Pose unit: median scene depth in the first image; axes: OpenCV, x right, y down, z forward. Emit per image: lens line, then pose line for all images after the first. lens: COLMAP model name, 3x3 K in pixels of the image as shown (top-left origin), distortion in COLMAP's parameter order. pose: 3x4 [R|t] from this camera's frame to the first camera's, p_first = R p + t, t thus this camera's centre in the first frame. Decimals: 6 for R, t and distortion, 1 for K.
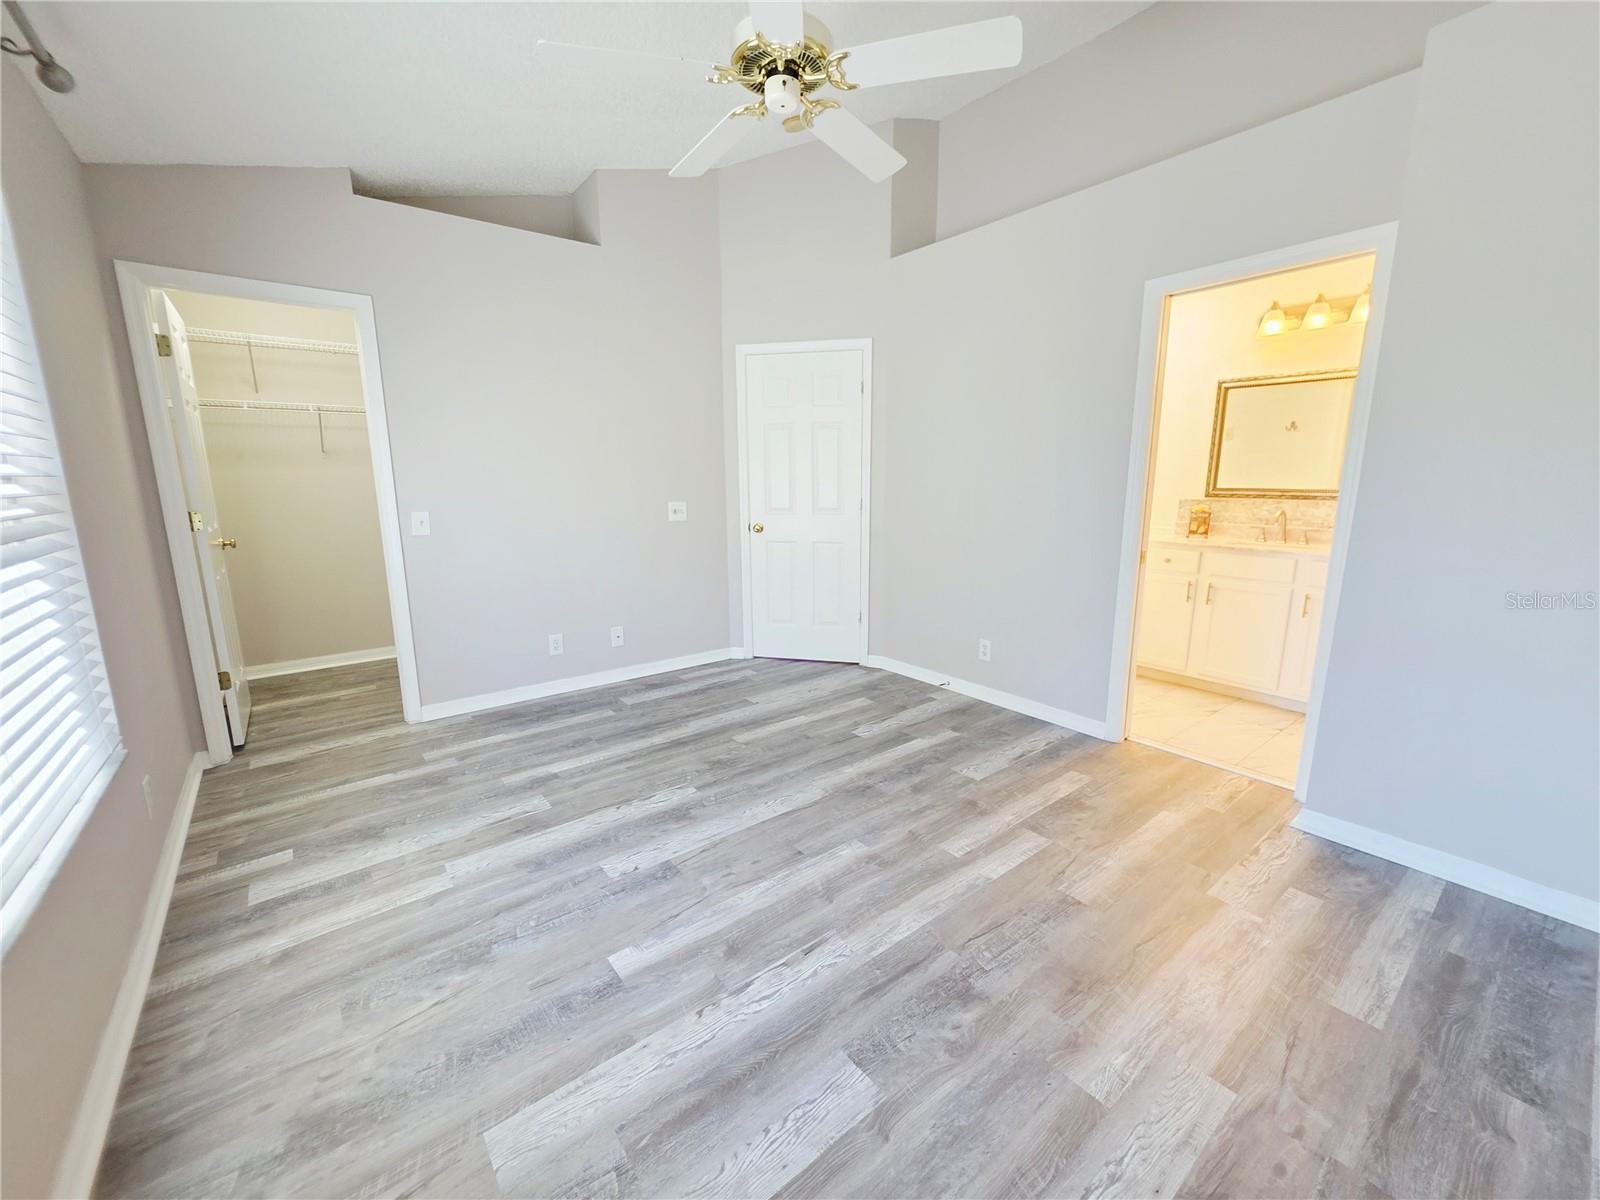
lens RADIAL K [[641.4, 0, 801.9], [0, 641.4, 601.5], [0, 0, 1]] dist [-0.001035, 0.000702]
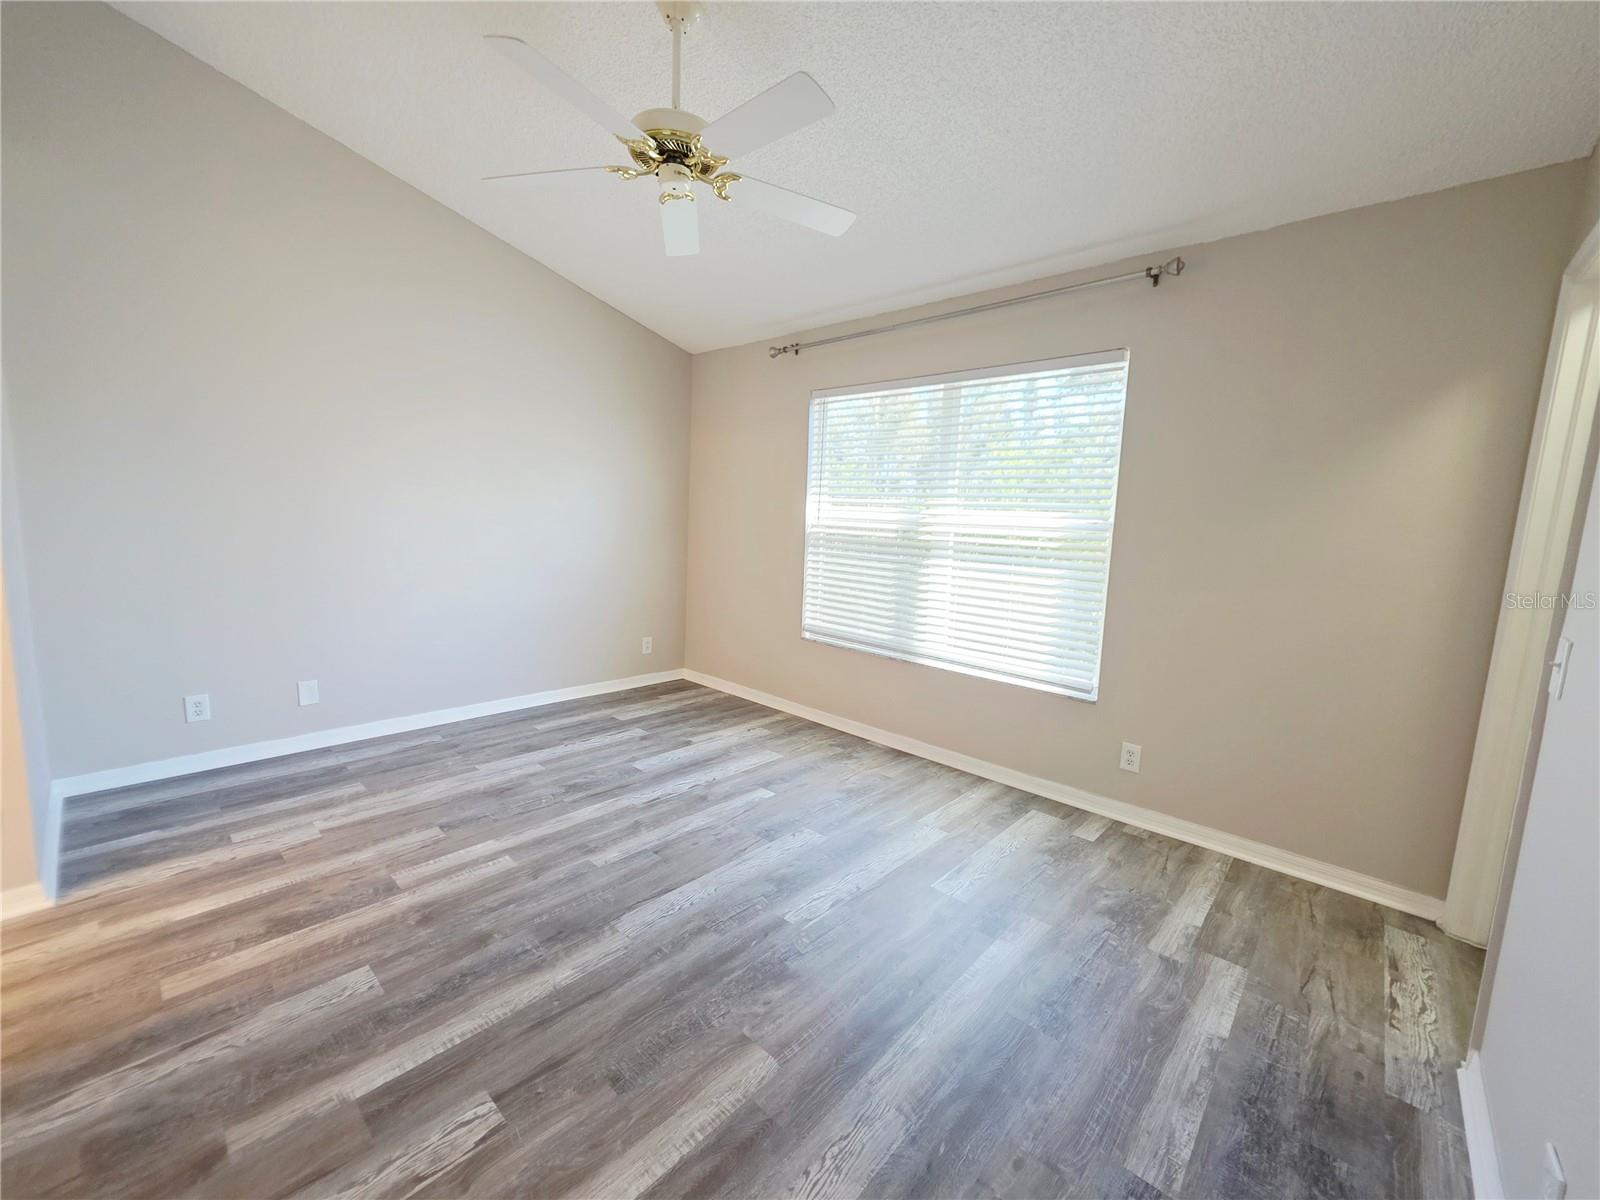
lens RADIAL K [[641.4, 0, 801.3], [0, 641.4, 599.2], [0, 0, 1]] dist [-0.001035, 0.000702]
pose [[-0.985685, -0.016616, -0.167775, -0.052024], [-0.070199, 0.945214, 0.318815, -0.355820], [0.153286, 0.326029, -0.932850, 1.761681]]
